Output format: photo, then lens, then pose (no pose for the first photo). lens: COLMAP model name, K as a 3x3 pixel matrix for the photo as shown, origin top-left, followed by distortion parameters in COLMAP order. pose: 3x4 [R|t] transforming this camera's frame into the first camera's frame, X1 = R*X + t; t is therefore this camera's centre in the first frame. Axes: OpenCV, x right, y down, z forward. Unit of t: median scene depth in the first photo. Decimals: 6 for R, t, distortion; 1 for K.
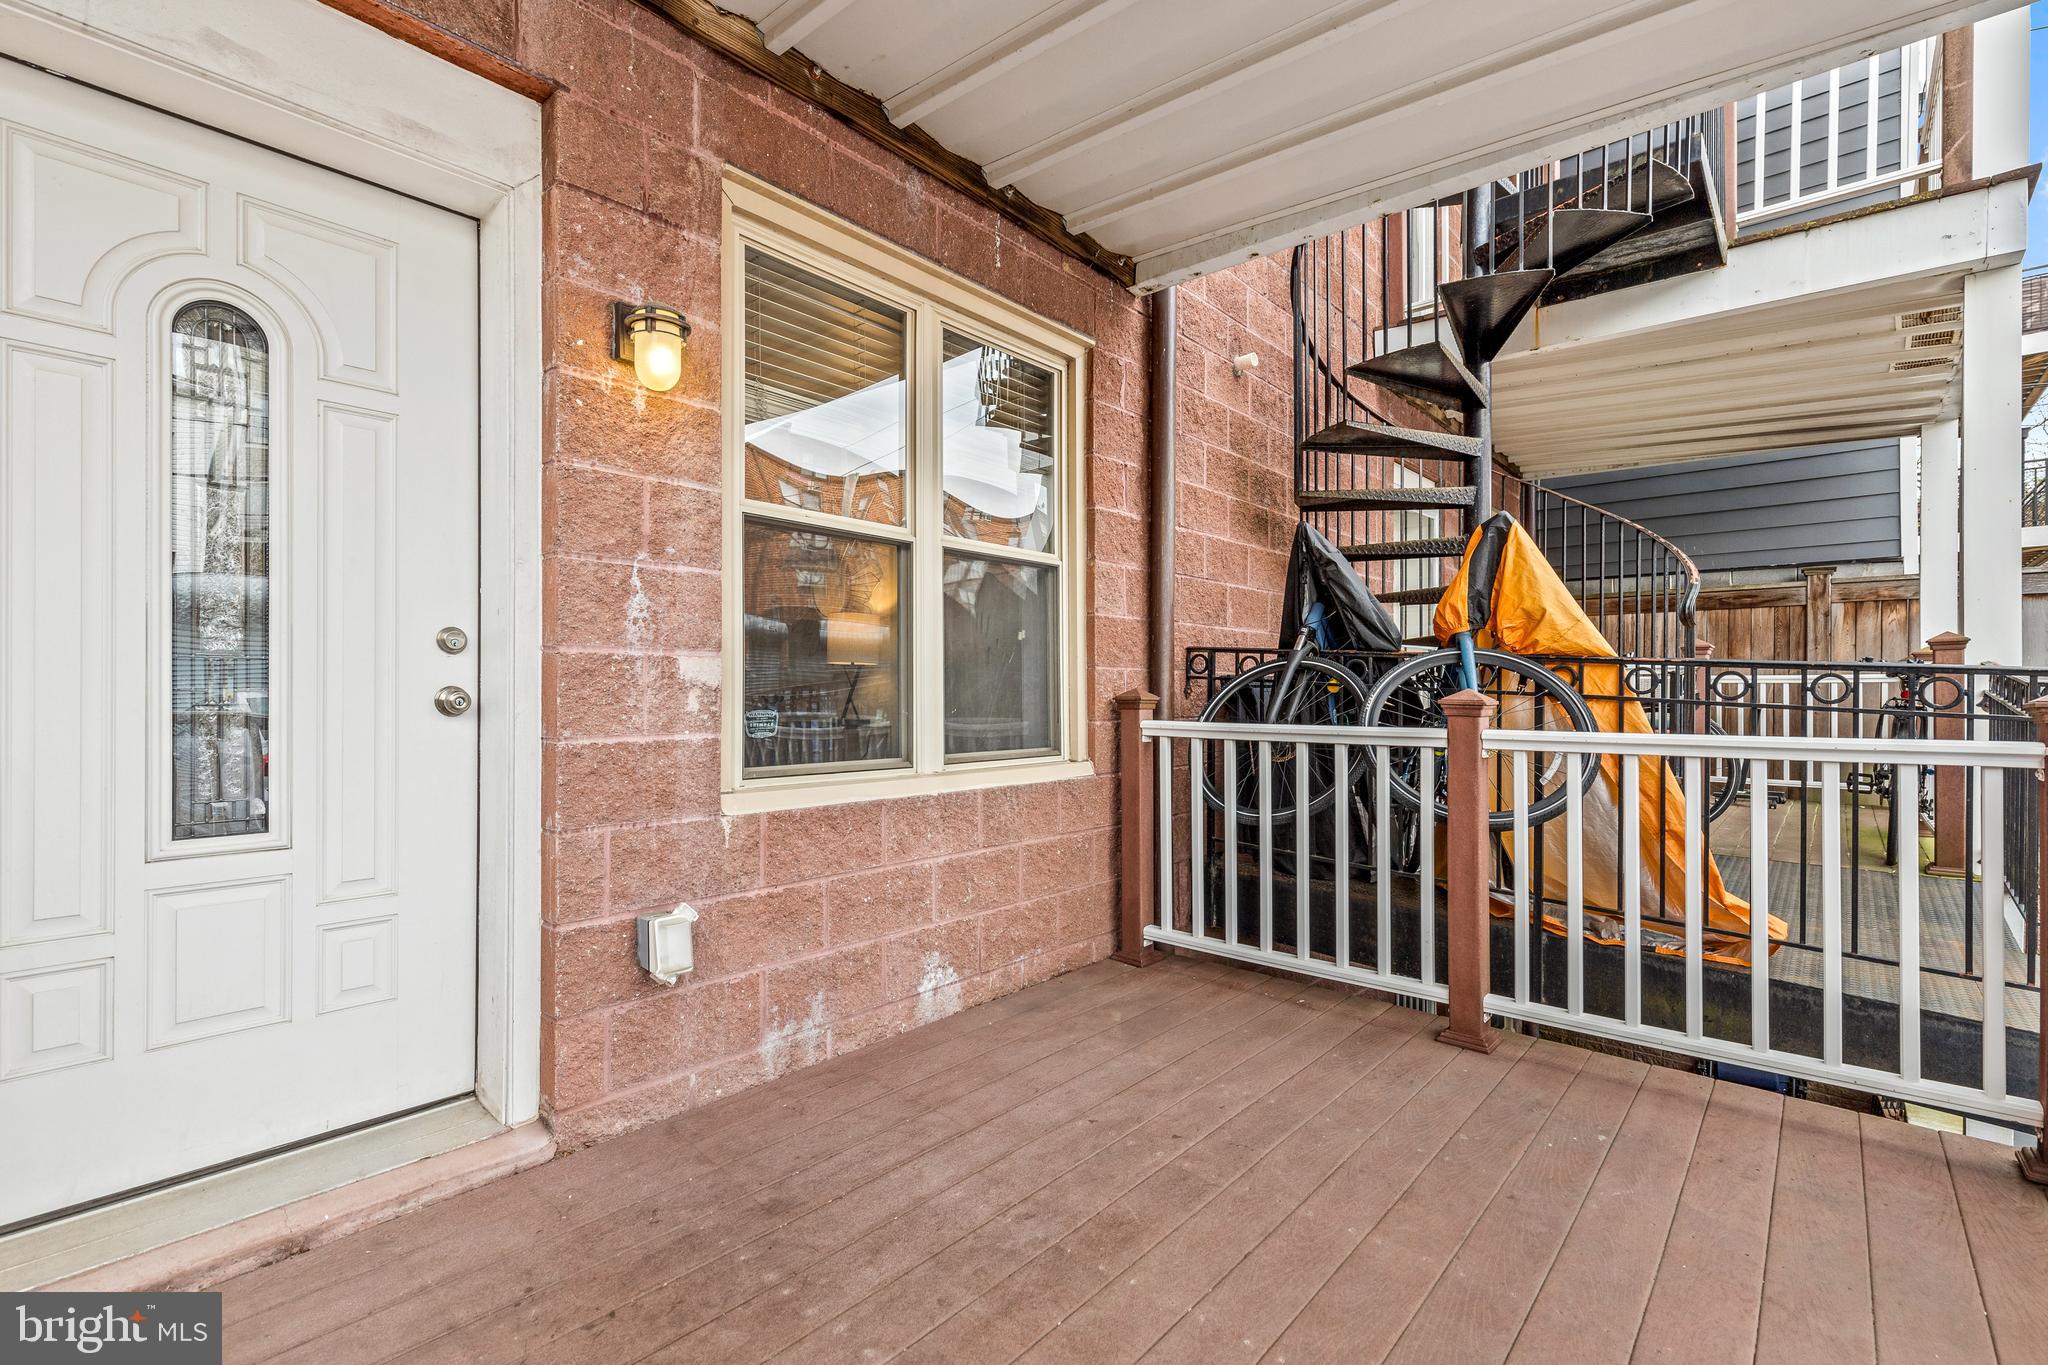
lens RADIAL K [[927.2, 0, 1010.0], [0, 927.2, 678.3], [0, 0, 1]] dist [-0.000697, 0.000040]
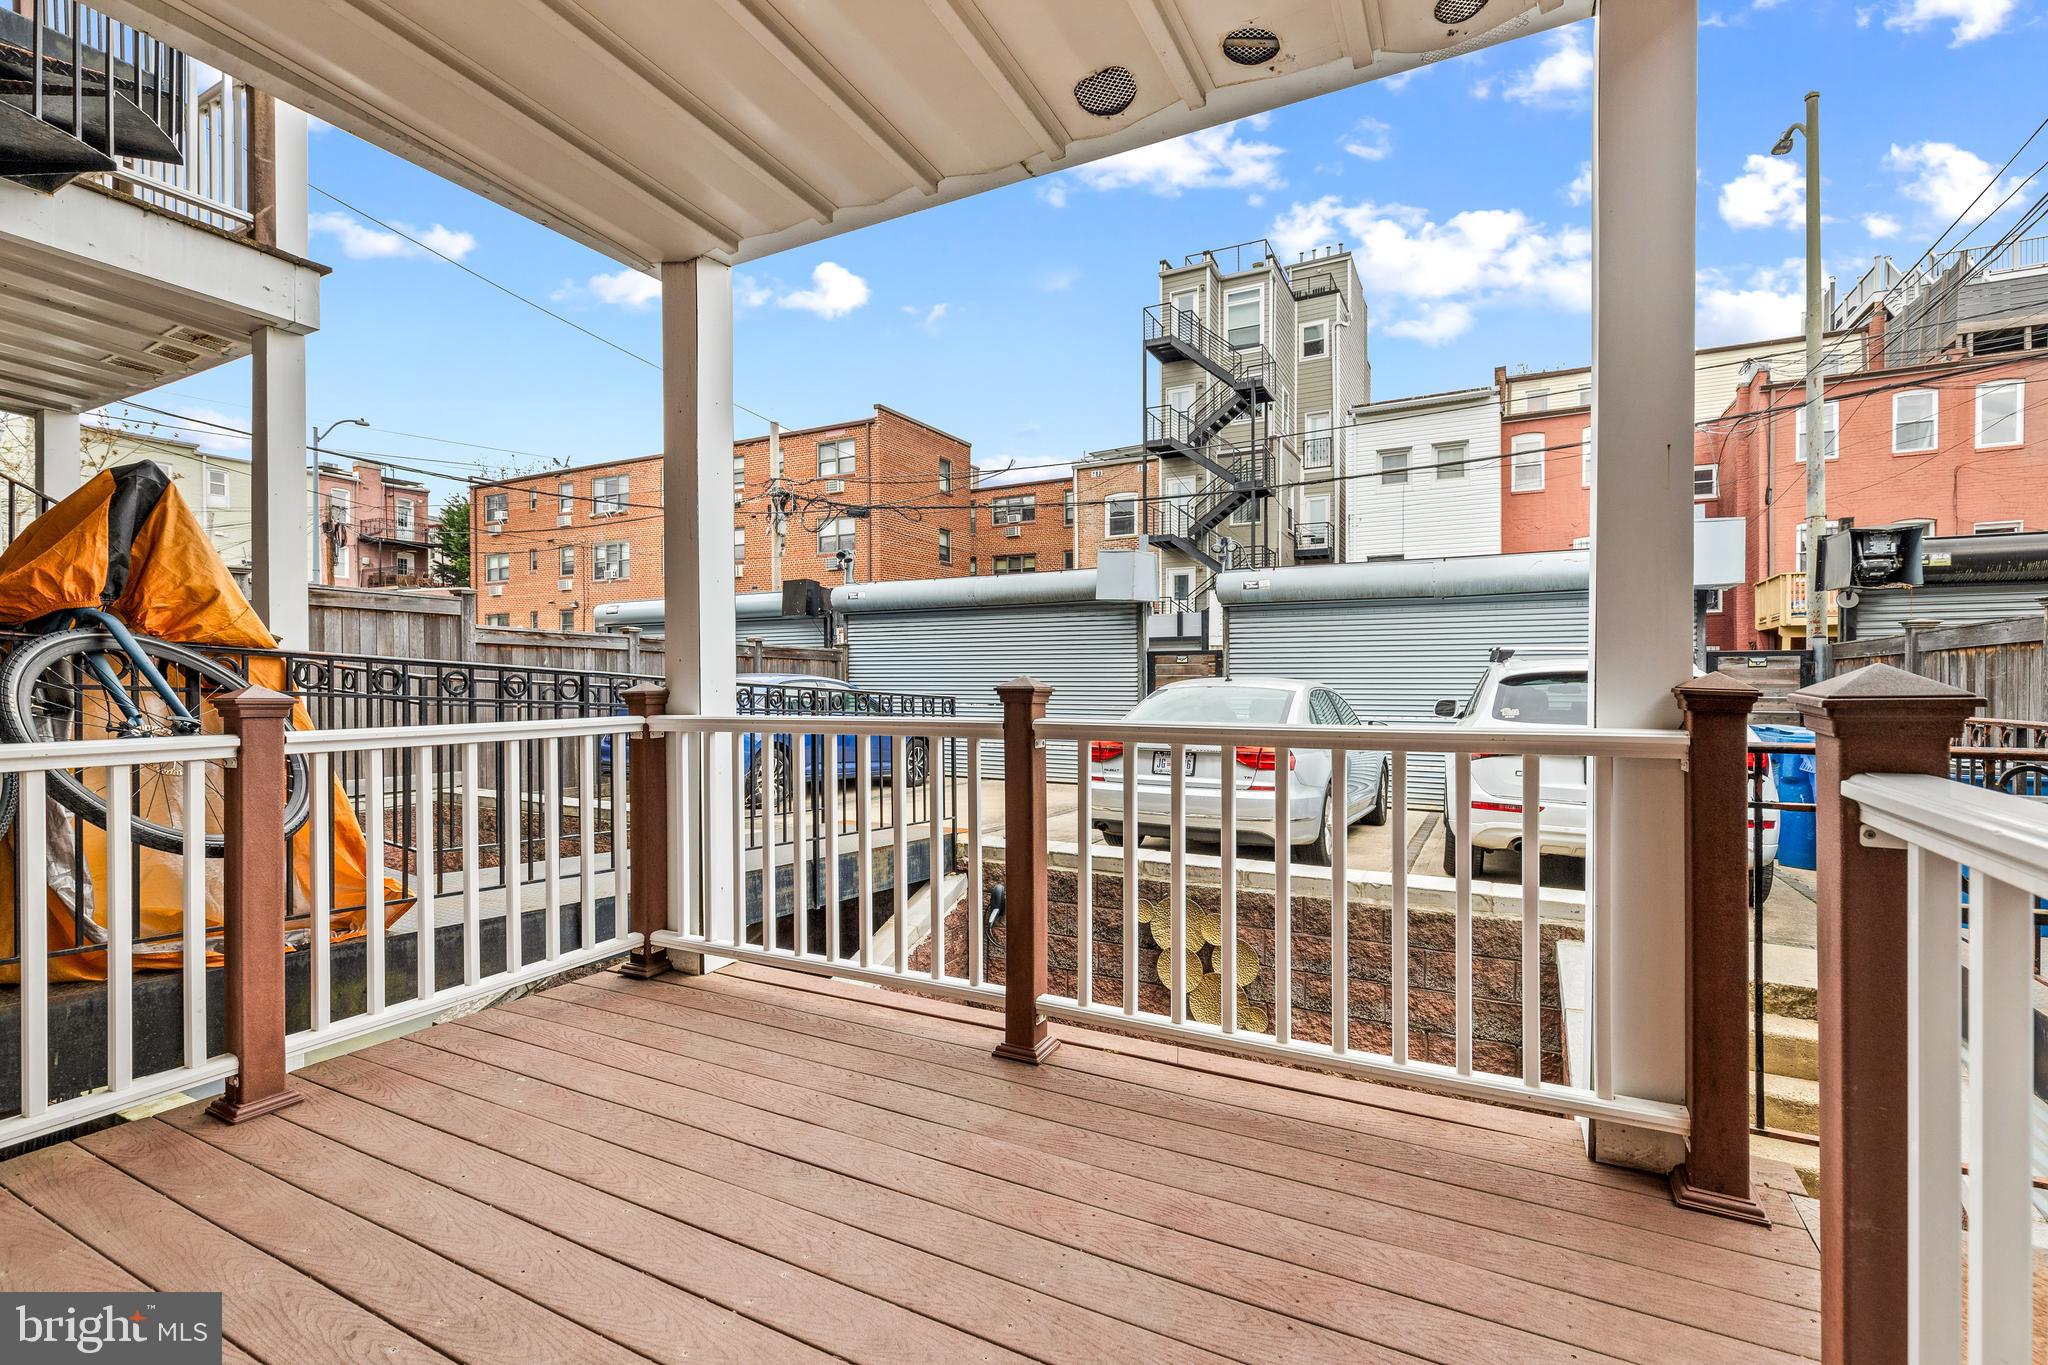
lens RADIAL K [[919.2, 0, 1016.8], [0, 919.2, 677.2], [0, 0, 1]] dist [0.001412, 0.000277]
pose [[-0.236432, -0.000225, 0.971648, -0.422954], [-0.011982, 0.999925, -0.002684, -0.001514], [-0.971574, -0.012277, -0.236416, 0.478047]]
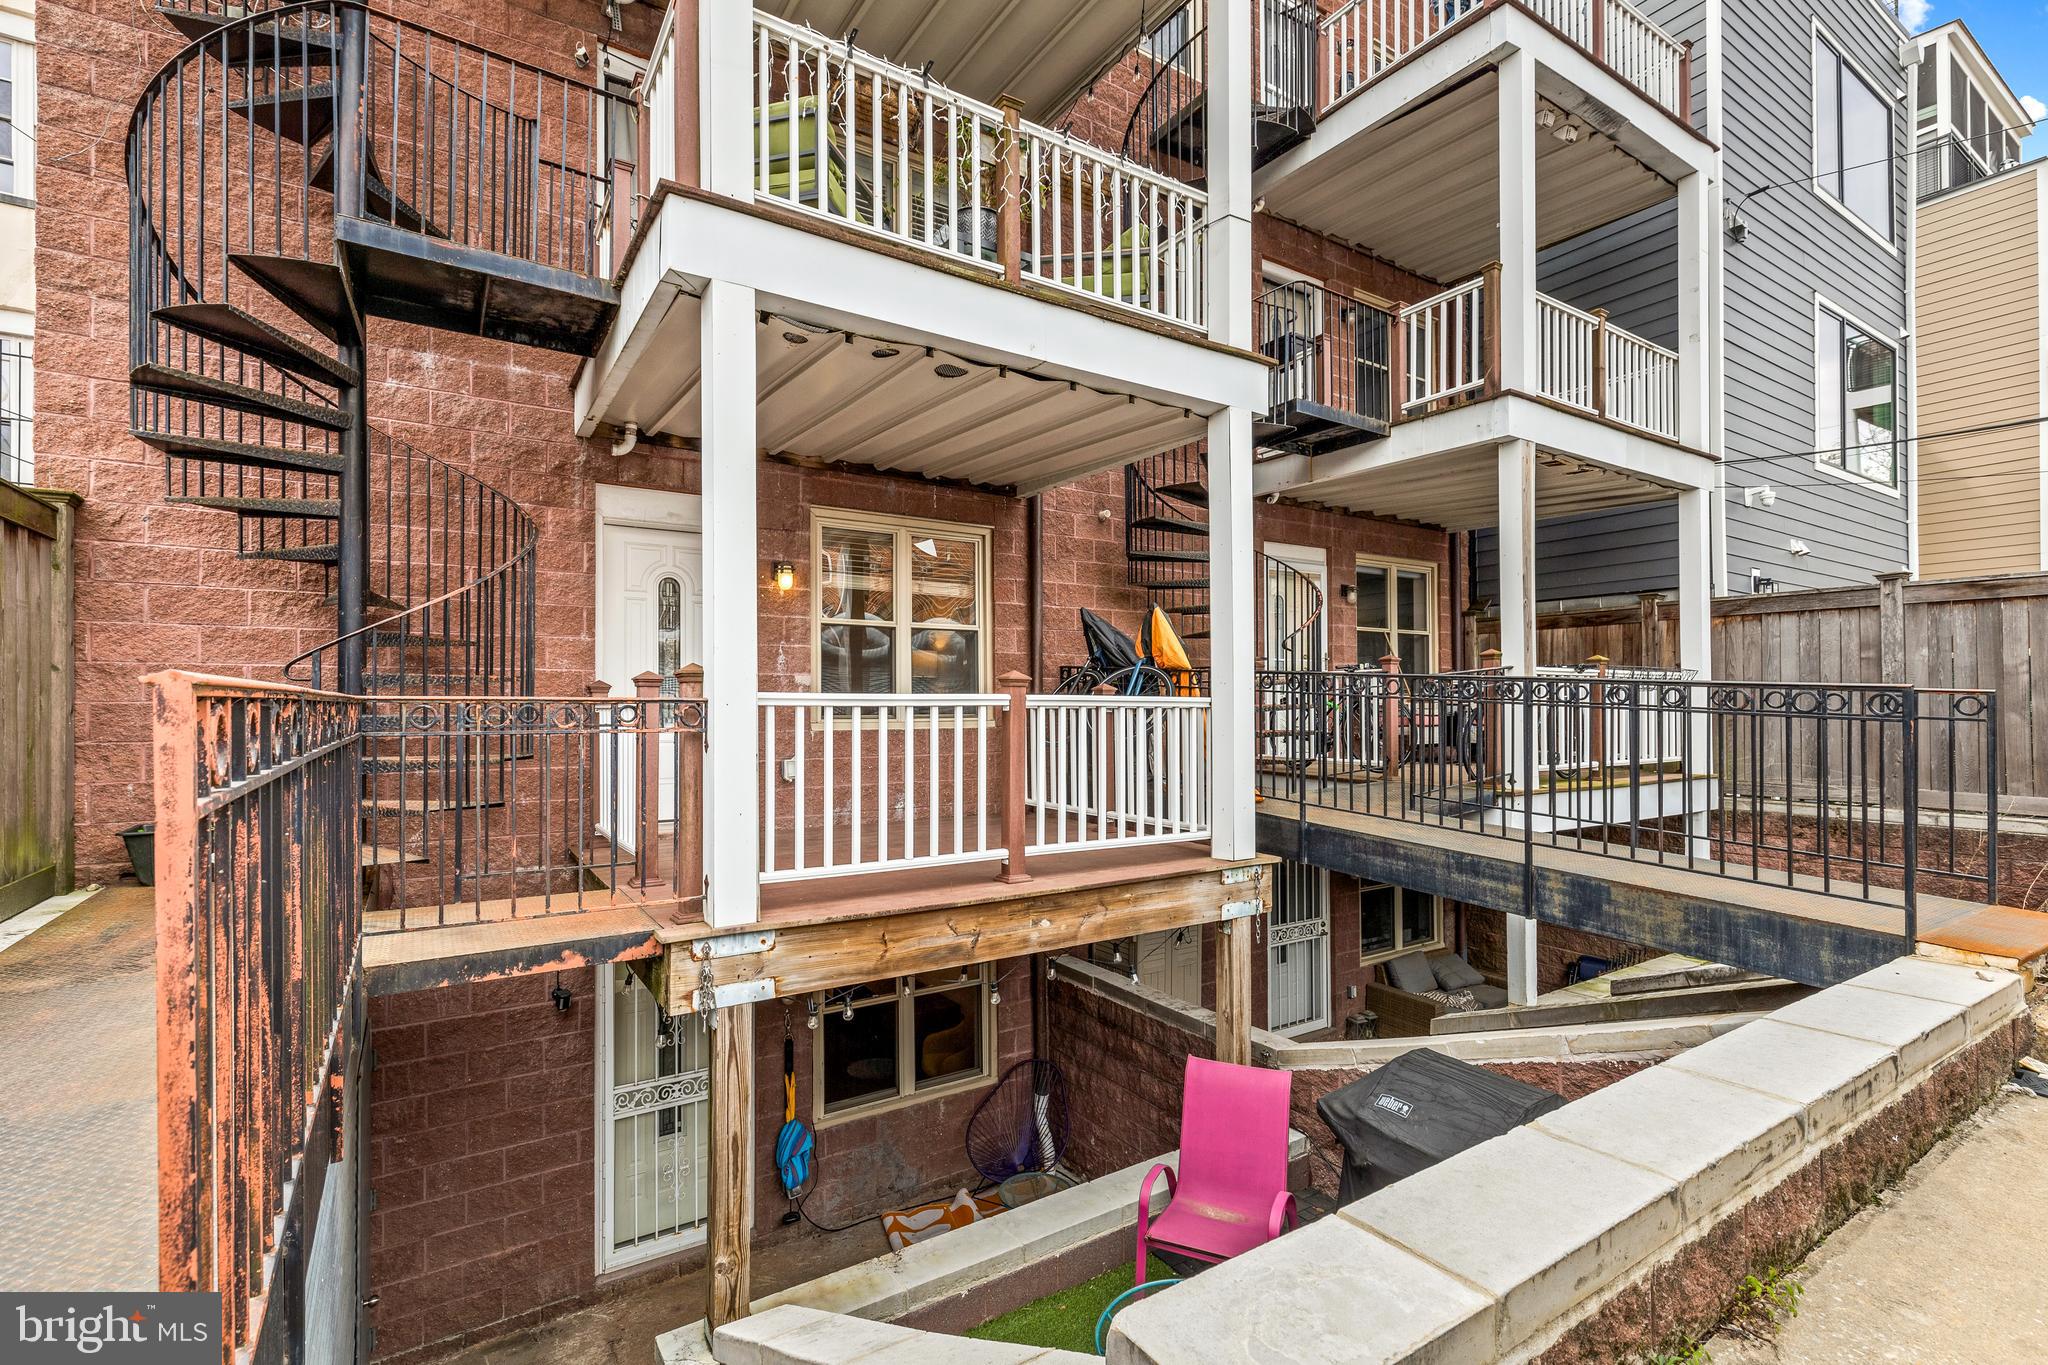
lens RADIAL K [[919.2, 0, 1016.8], [0, 919.2, 677.2], [0, 0, 1]] dist [0.001412, 0.000277]
pose [[0.962504, -0.011527, -0.271024, 0.841520], [0.008810, 0.999898, -0.011240, 0.016908], [0.271126, 0.008431, 0.962507, -1.231890]]
